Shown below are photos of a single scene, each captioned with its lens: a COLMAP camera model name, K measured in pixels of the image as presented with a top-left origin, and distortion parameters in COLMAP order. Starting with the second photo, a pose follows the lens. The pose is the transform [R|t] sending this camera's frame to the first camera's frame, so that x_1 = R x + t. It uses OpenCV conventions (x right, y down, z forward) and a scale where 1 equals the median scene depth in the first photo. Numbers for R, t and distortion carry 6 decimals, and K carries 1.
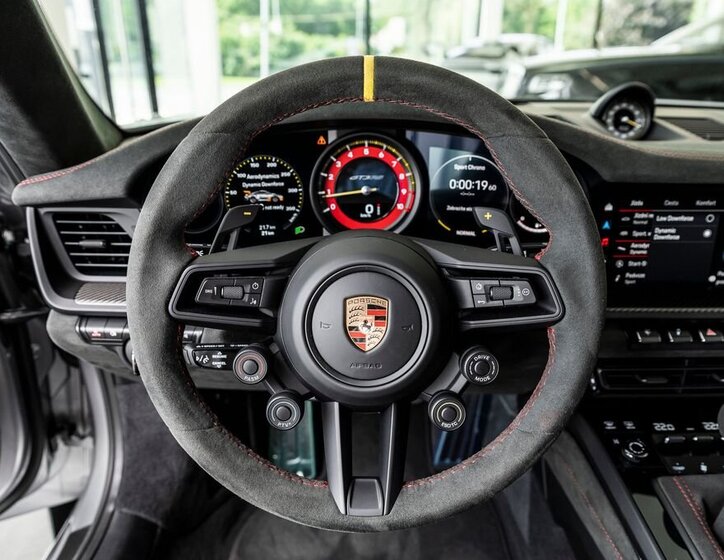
lens RADIAL K [[590.6, 0, 367.0], [0, 590.6, 295.3], [0, 0, 1]] dist [-0.018721, 0.002794]
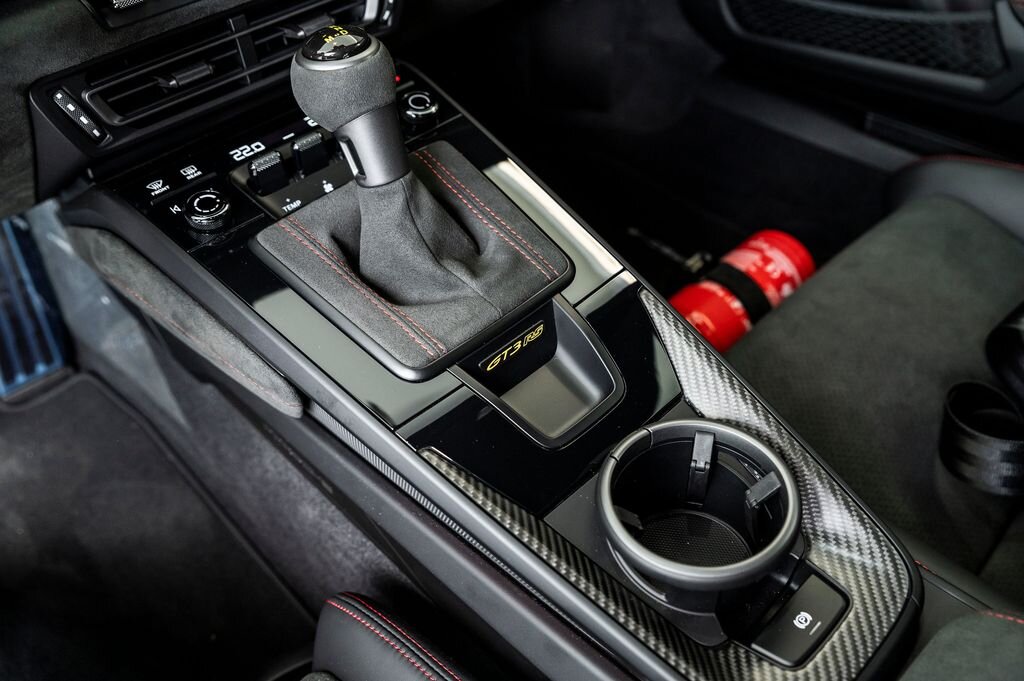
lens RADIAL K [[869.8, 0, 511.3], [0, 869.8, 338.9], [0, 0, 1]] dist [-0.042062, 0.009796]
pose [[0.727869, -0.490751, 0.478926, 0.202485], [0.309910, 0.858461, 0.408657, 0.118000], [-0.611688, -0.149025, 0.776935, 0.169221]]
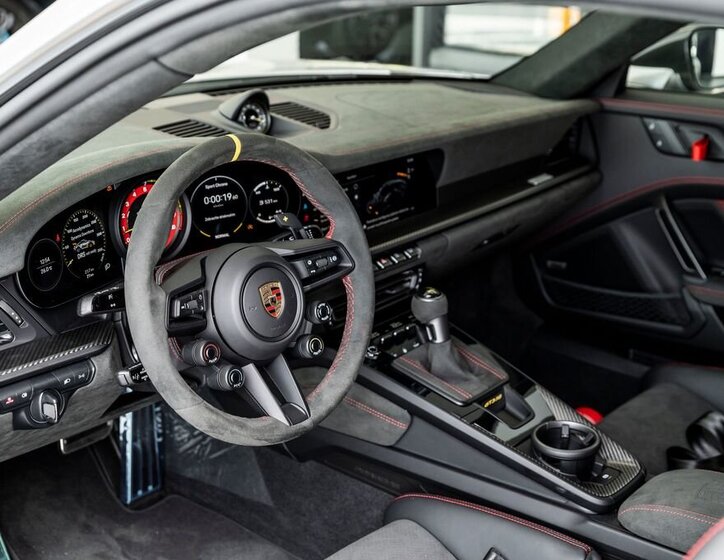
lens RADIAL K [[1112.2, 0, 361.3], [0, 1112.2, 279.1], [0, 0, 1]] dist [0.044355, 0.000000]
pose [[0.667409, -0.254003, 0.700034, -1.349451], [0.281600, 0.956314, 0.078517, -0.122889], [-0.689396, 0.144727, 0.709780, -0.895331]]
